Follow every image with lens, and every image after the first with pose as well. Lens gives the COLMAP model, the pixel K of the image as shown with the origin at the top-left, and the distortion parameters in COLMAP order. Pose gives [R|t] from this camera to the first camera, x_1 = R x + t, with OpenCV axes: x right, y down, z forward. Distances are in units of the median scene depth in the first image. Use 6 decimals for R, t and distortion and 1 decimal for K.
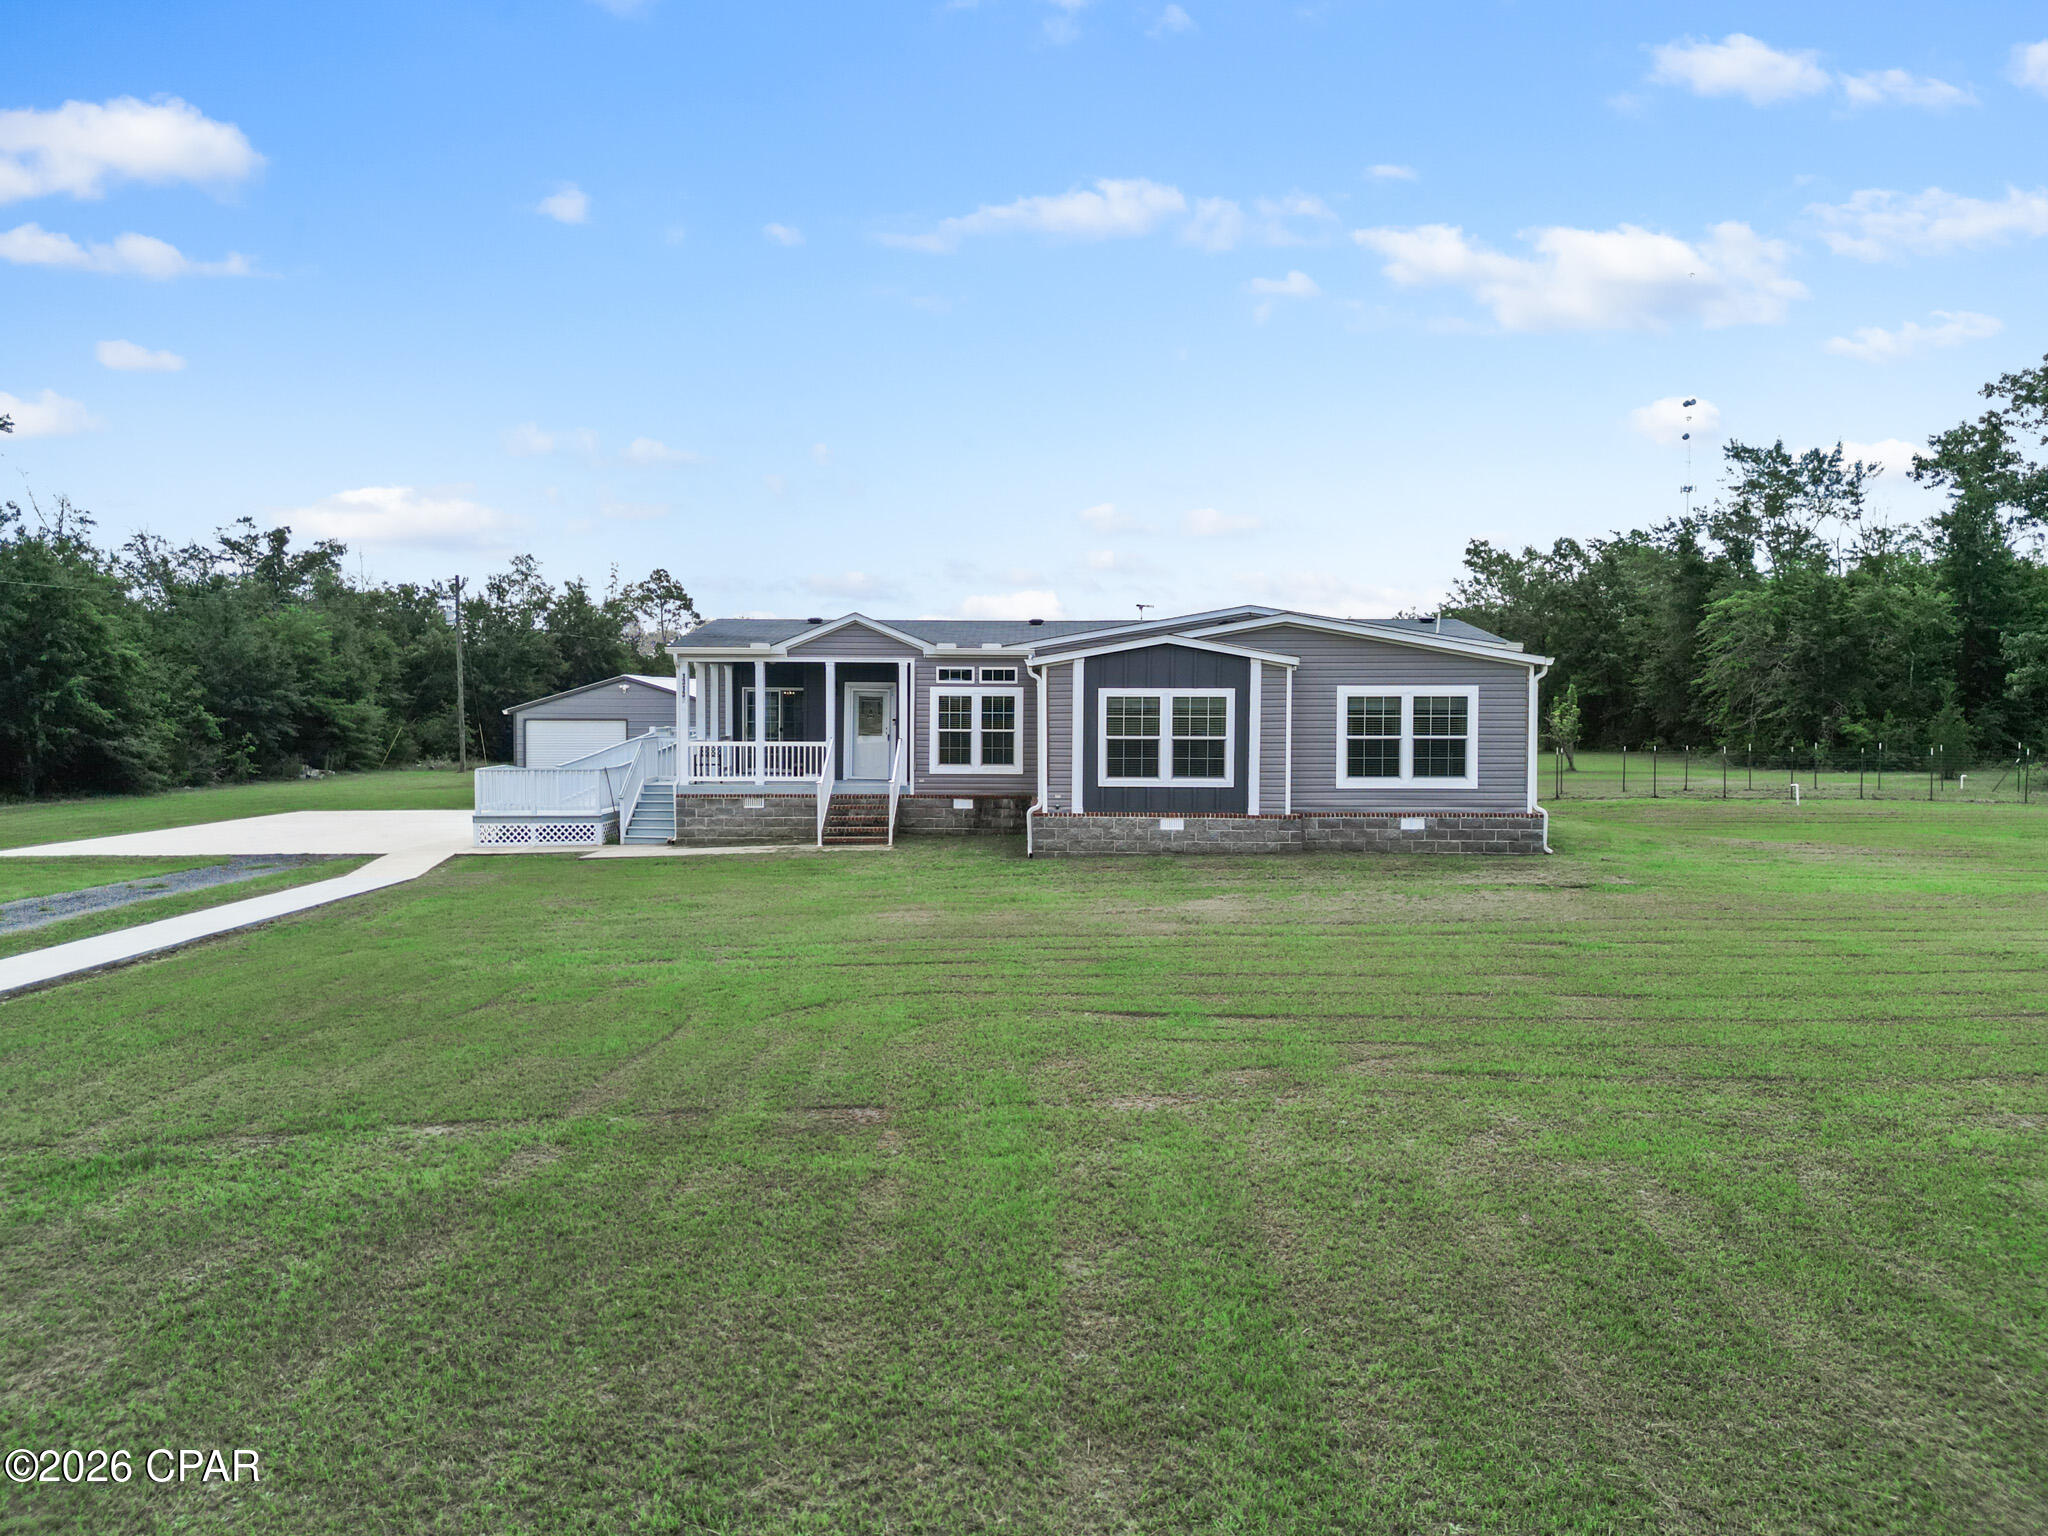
lens RADIAL K [[1453.5, 0, 1024.0], [0, 1453.5, 768.0], [0, 0, 1]] dist [0.068223, -0.062743]
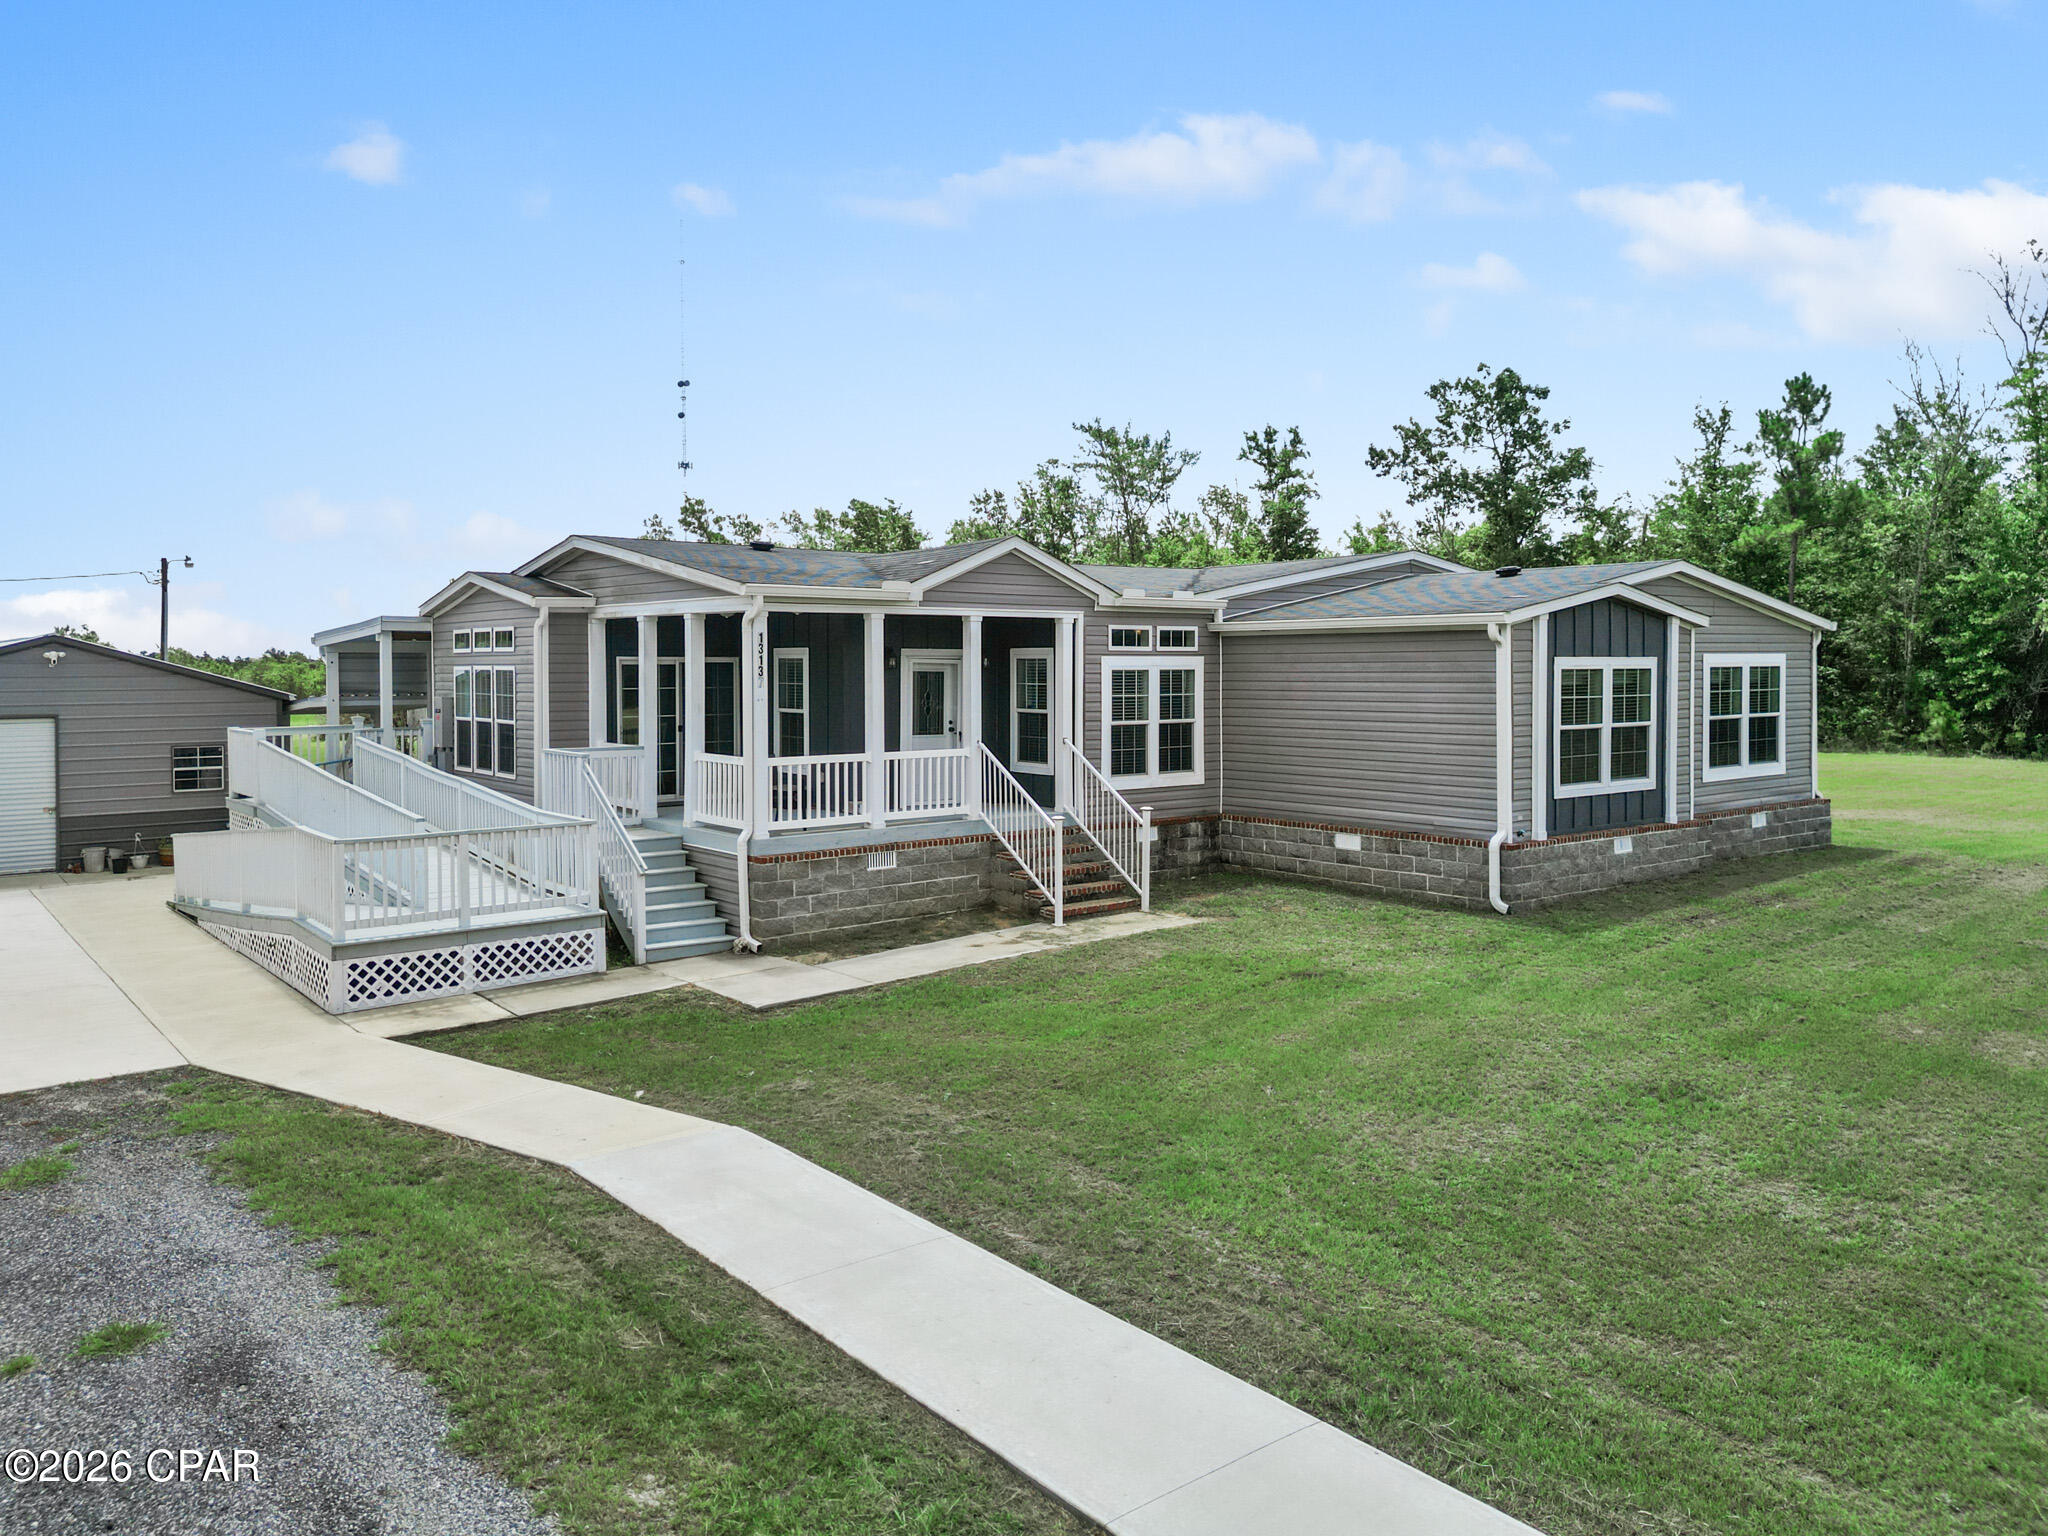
lens RADIAL K [[1471.4, 0, 1020.1], [0, 1471.4, 737.6], [0, 0, 1]] dist [0.078176, -0.067093]
pose [[0.771984, -0.035915, 0.634627, -0.505734], [0.035500, 0.999280, 0.013368, -0.029763], [-0.634650, 0.012209, 0.772703, 0.520386]]
